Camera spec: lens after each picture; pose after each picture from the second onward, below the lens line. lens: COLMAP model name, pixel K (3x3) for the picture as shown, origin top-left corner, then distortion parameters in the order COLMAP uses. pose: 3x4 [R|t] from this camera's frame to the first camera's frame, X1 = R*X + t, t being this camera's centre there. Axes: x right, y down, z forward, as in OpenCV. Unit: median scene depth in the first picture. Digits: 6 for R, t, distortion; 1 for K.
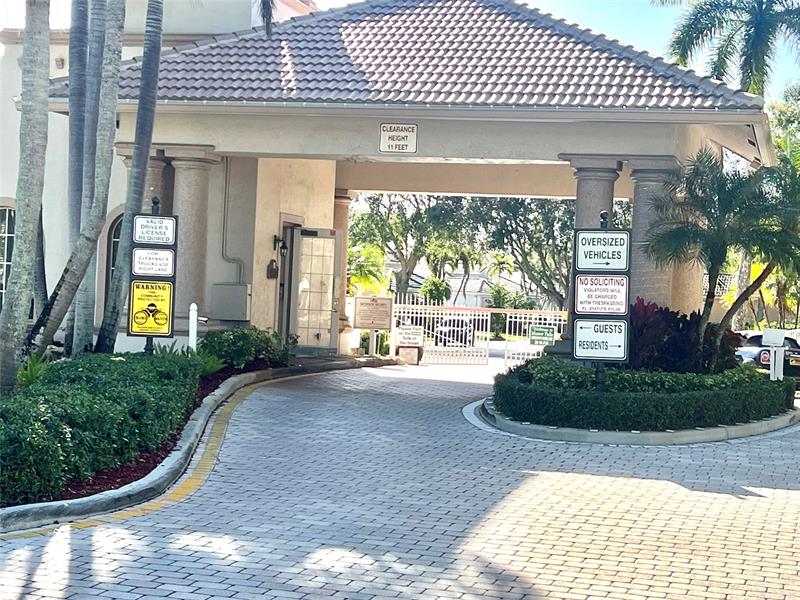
lens RADIAL K [[1556.8, 0, 401.6], [0, 1556.8, 298.6], [0, 0, 1]] dist [0.178239, 0.000000]
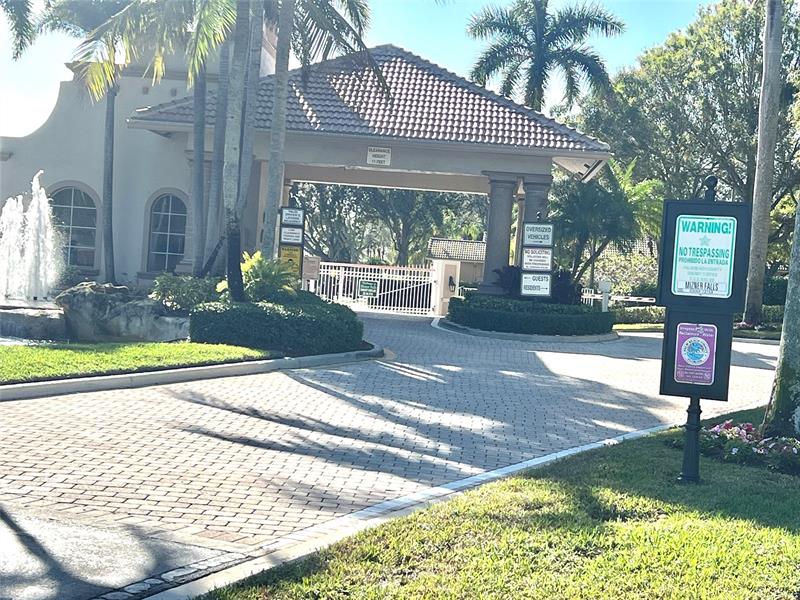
lens RADIAL K [[1556.8, 0, 398.9], [0, 1556.8, 299.3], [0, 0, 1]] dist [0.178239, 0.000000]
pose [[0.978040, 0.016077, 0.207798, -0.337525], [-0.022253, 0.999376, 0.027414, -0.001992], [-0.207228, -0.031436, 0.977787, -0.603795]]
